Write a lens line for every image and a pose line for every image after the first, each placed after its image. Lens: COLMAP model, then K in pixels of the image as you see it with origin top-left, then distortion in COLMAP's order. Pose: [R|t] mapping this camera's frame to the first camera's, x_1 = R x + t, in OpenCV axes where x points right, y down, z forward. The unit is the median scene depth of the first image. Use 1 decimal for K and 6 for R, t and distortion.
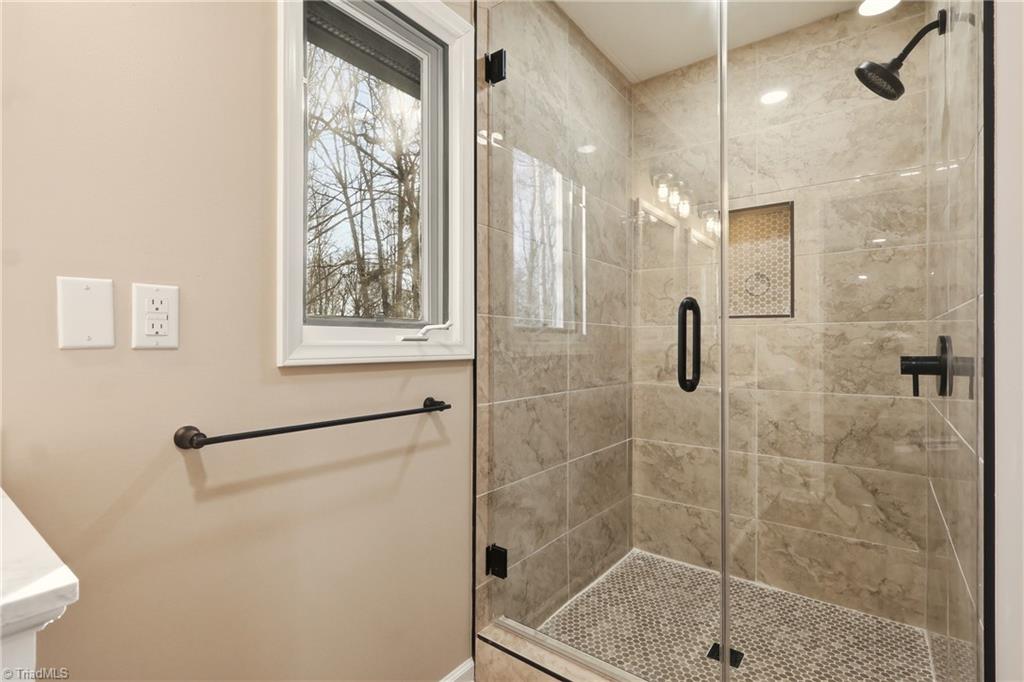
lens RADIAL K [[480.6, 0, 509.7], [0, 480.6, 343.6], [0, 0, 1]] dist [0.002915, 0.001186]
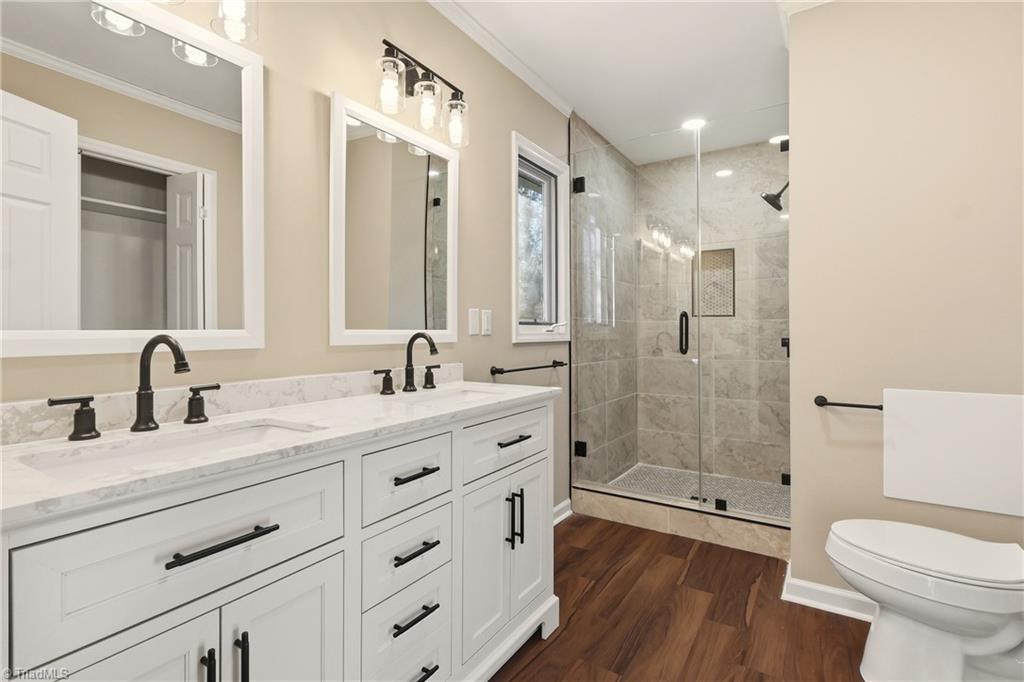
lens RADIAL K [[480.6, 0, 514.4], [0, 480.6, 335.1], [0, 0, 1]] dist [0.002915, 0.001186]
pose [[0.996727, -0.005743, 0.080634, -0.322700], [0.005332, 0.999972, 0.005321, -0.001563], [-0.080662, -0.004874, 0.996730, -0.630102]]
